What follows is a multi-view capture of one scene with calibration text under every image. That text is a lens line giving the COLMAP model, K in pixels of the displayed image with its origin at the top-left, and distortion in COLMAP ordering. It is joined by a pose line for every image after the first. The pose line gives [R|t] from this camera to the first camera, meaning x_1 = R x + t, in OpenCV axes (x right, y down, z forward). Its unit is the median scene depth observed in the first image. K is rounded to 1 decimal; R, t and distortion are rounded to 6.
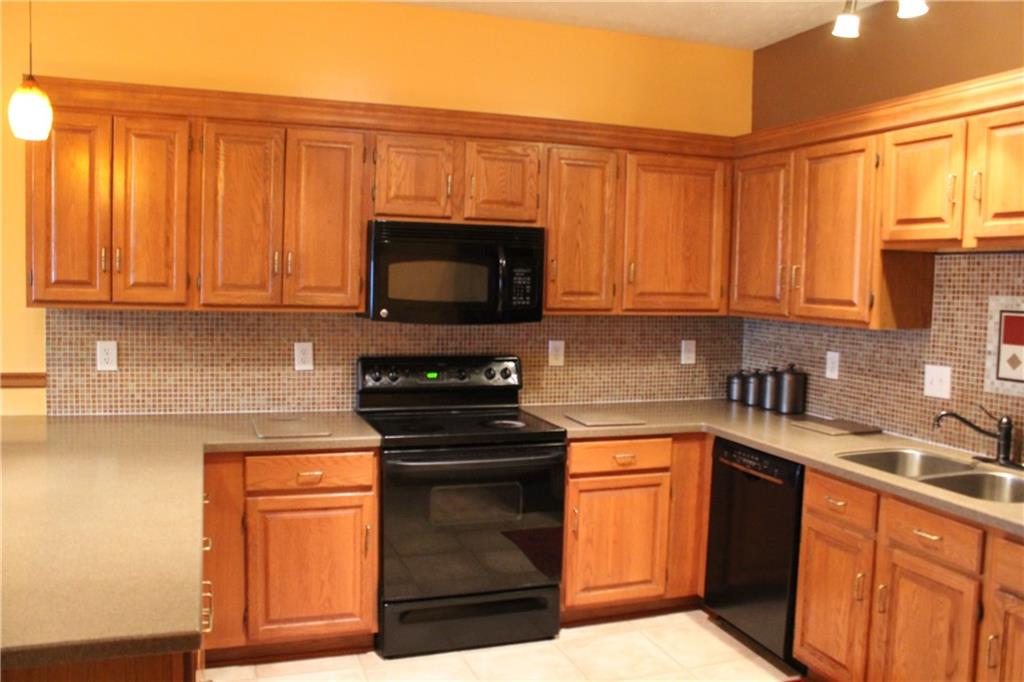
lens RADIAL K [[851.7, 0, 515.4], [0, 851.7, 331.4], [0, 0, 1]] dist [-0.145963, 0.108542]
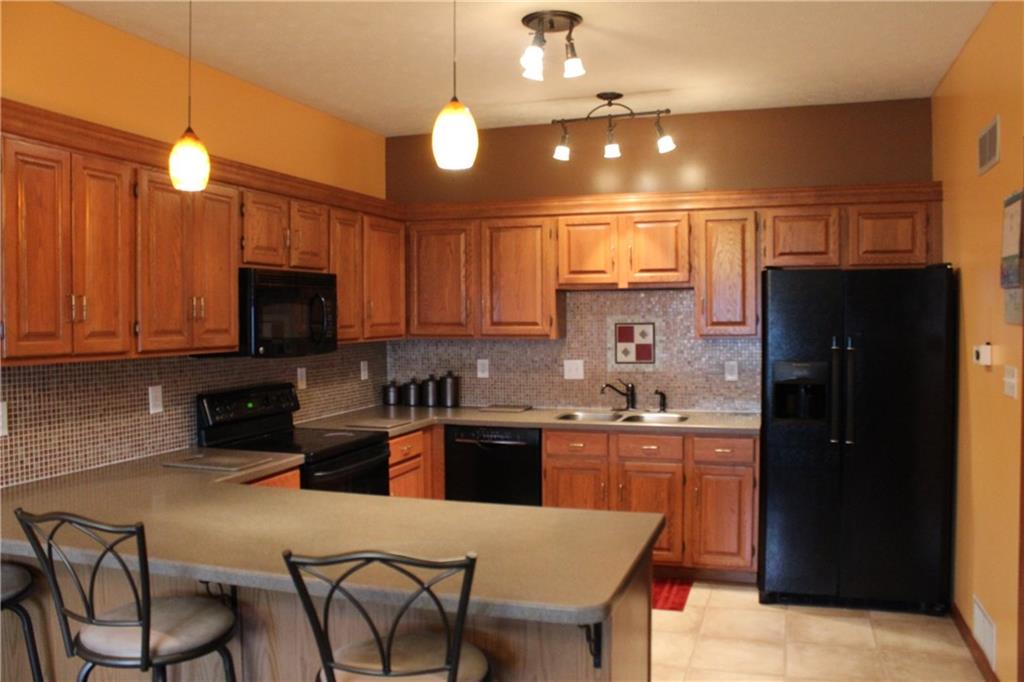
lens RADIAL K [[851.7, 0, 508.7], [0, 851.7, 337.6], [0, 0, 1]] dist [-0.145963, 0.108542]
pose [[0.624610, -0.052580, 0.779164, -0.805985], [0.074727, 0.997177, 0.007388, -0.021921], [-0.777353, 0.053610, 0.626776, 0.042862]]
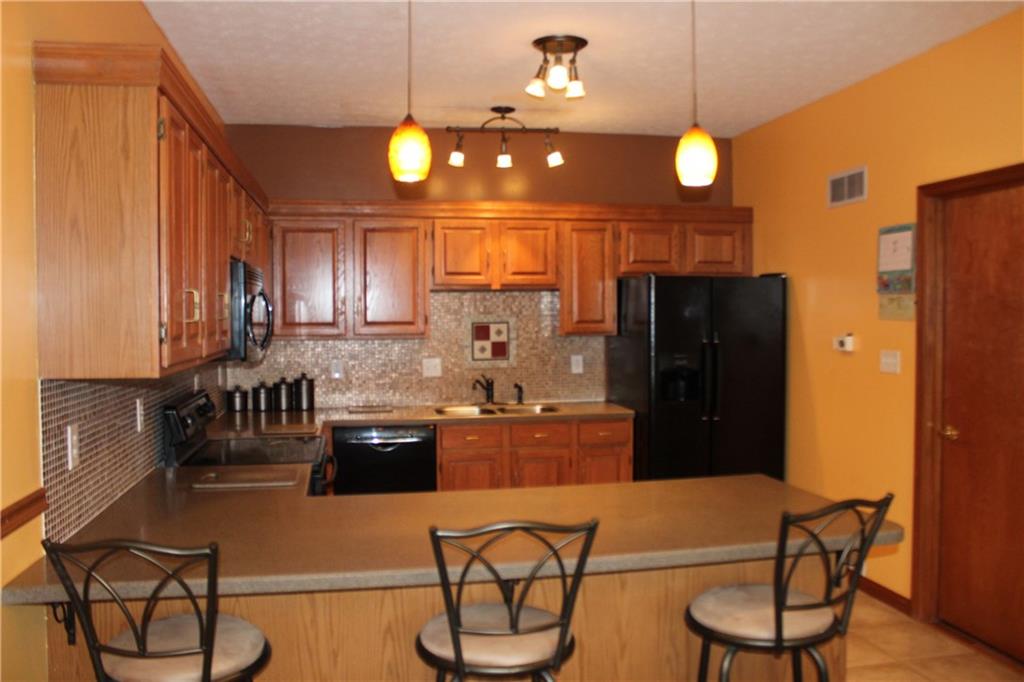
lens RADIAL K [[851.7, 0, 507.1], [0, 851.7, 341.0], [0, 0, 1]] dist [-0.145963, 0.108542]
pose [[0.166378, -0.062840, 0.984058, -1.077869], [0.075654, 0.995839, 0.050802, -0.063726], [-0.983155, 0.065996, 0.170440, 0.510252]]
